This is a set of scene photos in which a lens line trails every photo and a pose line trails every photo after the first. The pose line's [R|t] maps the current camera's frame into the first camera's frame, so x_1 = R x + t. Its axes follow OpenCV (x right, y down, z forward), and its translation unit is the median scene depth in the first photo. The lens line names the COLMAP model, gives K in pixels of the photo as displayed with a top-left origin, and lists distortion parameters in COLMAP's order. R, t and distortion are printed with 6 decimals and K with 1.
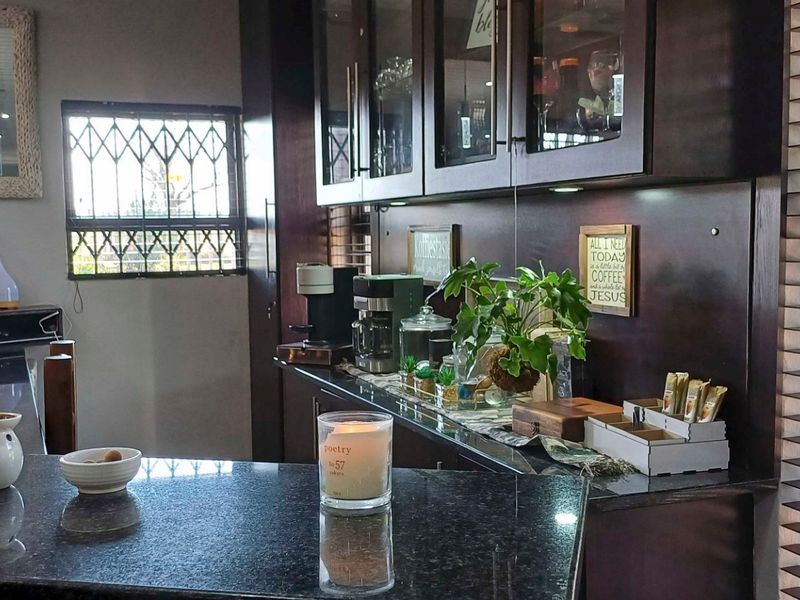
lens RADIAL K [[973.1, 0, 400.0], [0, 973.1, 300.0], [0, 0, 1]] dist [0.076136, -0.020713]
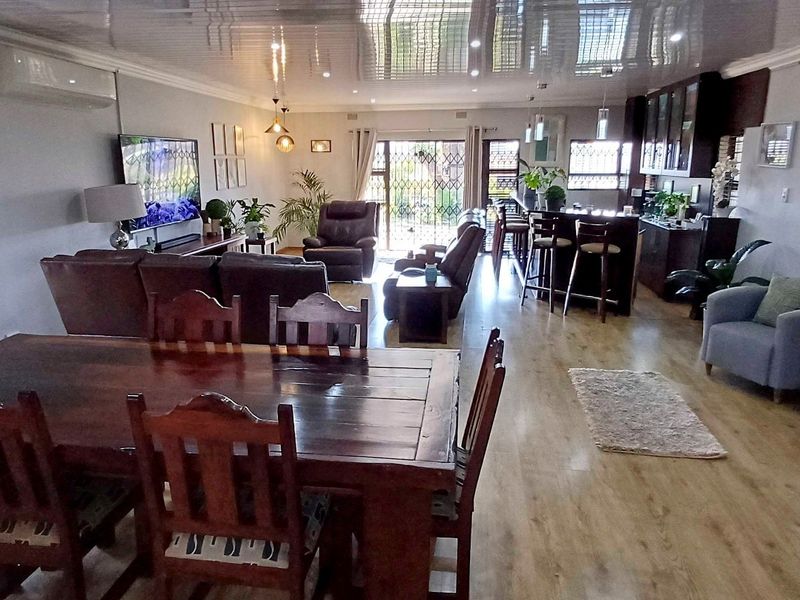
lens RADIAL K [[605.2, 0, 392.5], [0, 605.2, 283.1], [0, 0, 1]] dist [0.006320, -0.001095]
pose [[0.869972, 0.115460, -0.479392, 0.235763], [-0.050201, 0.987887, 0.146827, 0.026851], [0.490538, -0.103670, 0.865231, -1.439168]]
